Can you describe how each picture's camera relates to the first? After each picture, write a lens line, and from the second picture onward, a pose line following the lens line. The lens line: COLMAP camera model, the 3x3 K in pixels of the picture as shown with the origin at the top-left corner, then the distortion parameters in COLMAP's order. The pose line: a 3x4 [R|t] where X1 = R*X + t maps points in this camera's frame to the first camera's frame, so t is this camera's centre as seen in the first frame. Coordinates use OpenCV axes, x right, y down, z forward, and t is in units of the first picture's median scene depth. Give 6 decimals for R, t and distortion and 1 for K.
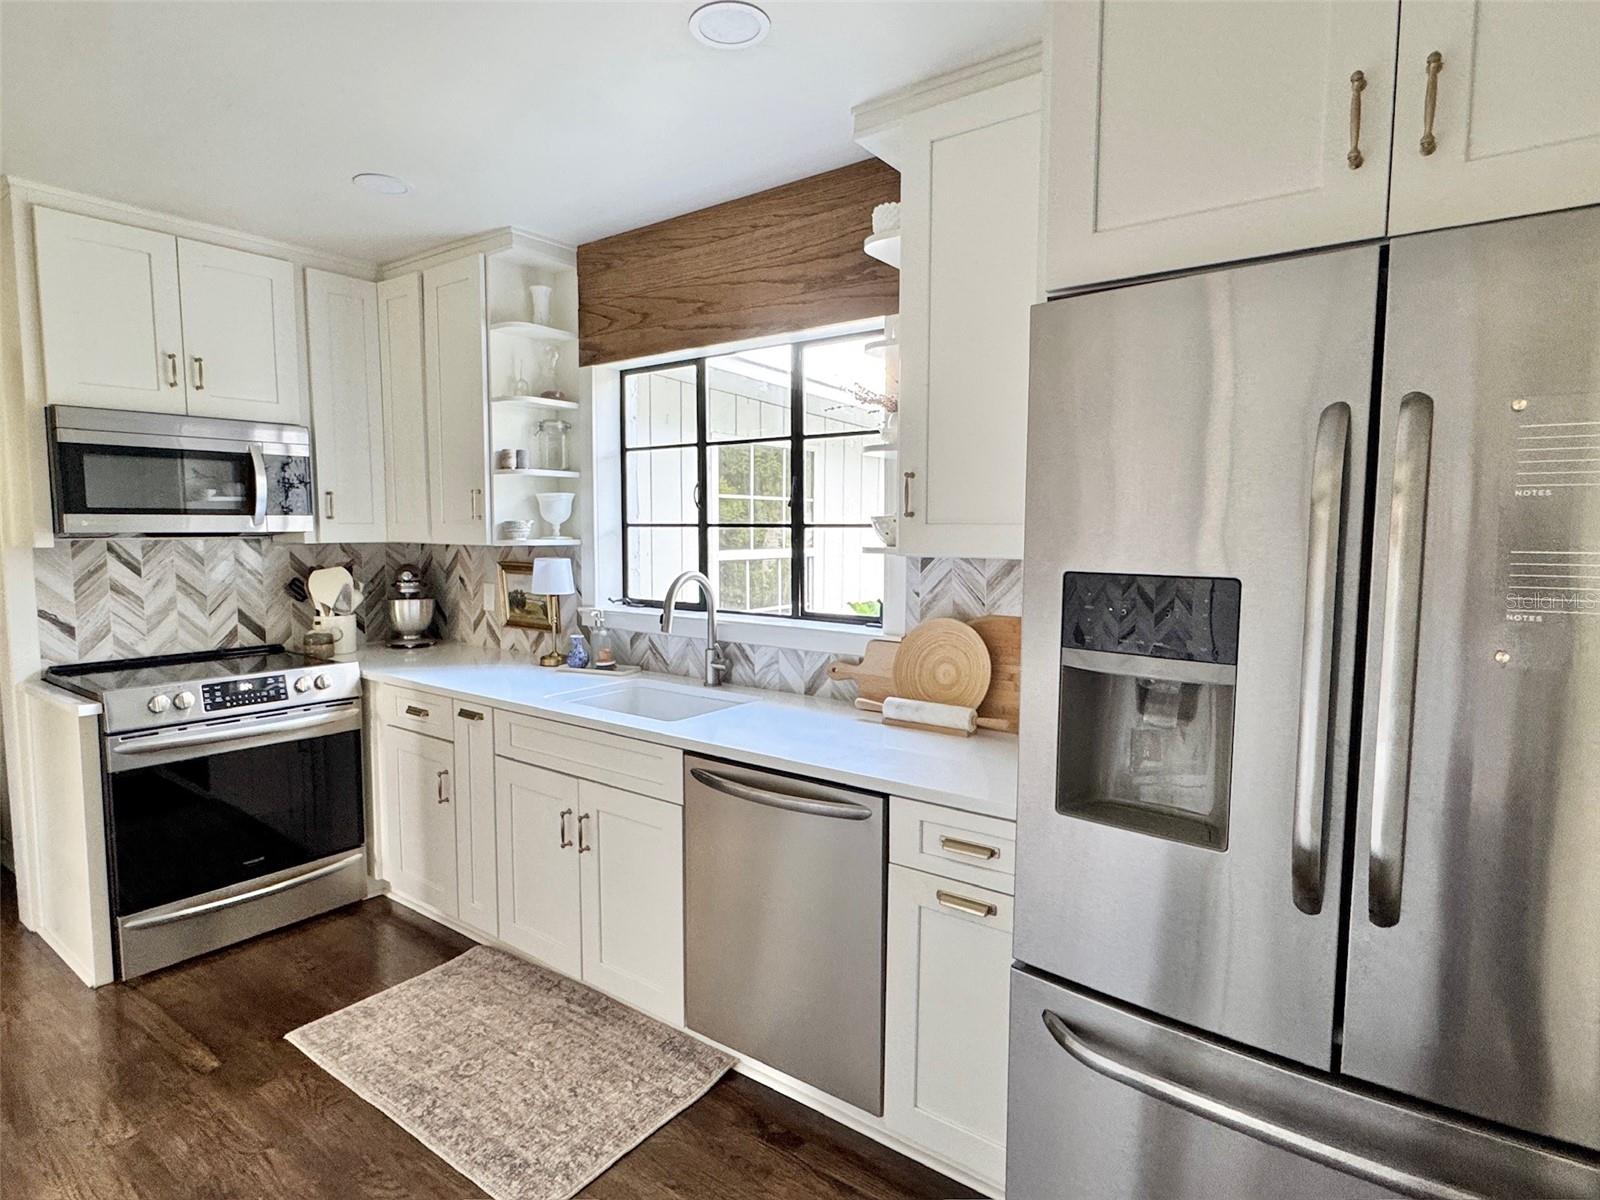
lens RADIAL K [[853.2, 0, 803.9], [0, 853.2, 600.8], [0, 0, 1]] dist [-0.002711, -0.000532]
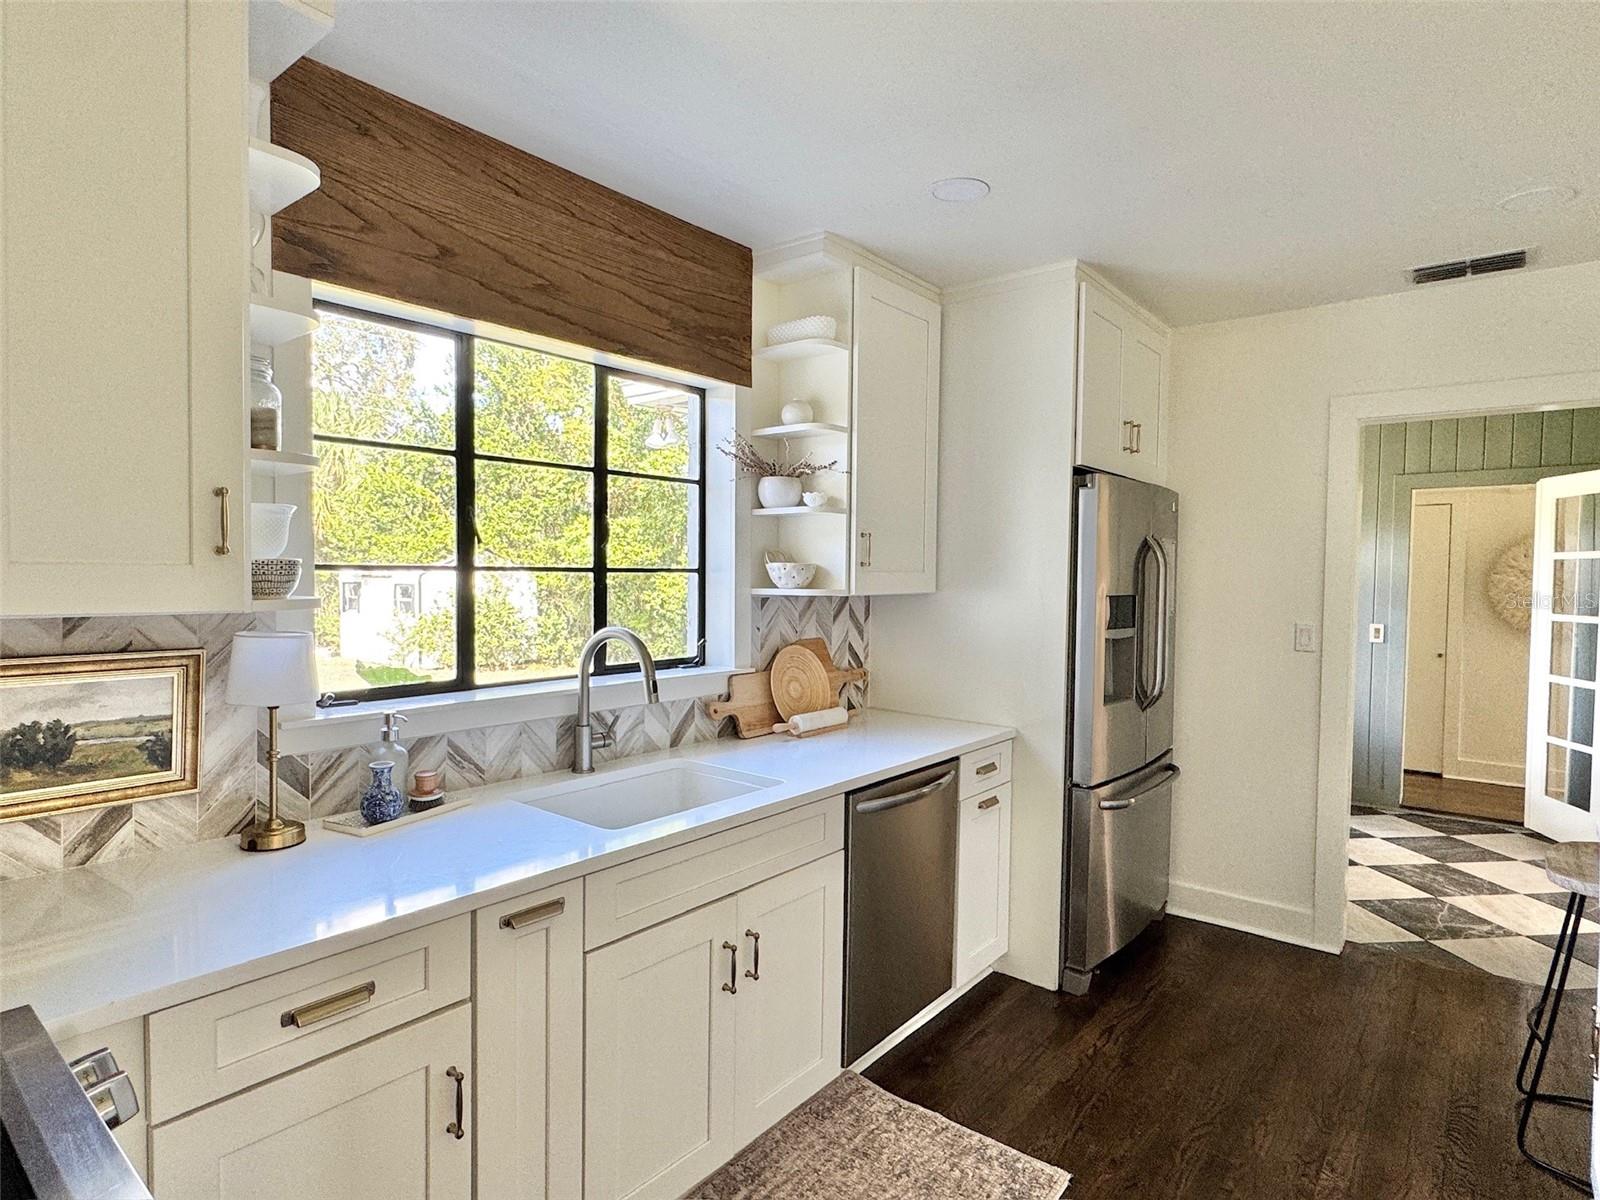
lens RADIAL K [[853.2, 0, 804.5], [0, 853.2, 596.9], [0, 0, 1]] dist [-0.002711, -0.000532]
pose [[0.052612, -0.035964, 0.997967, -0.939702], [0.074020, 0.996743, 0.032017, -0.077726], [-0.995868, 0.072185, 0.055103, 0.793204]]
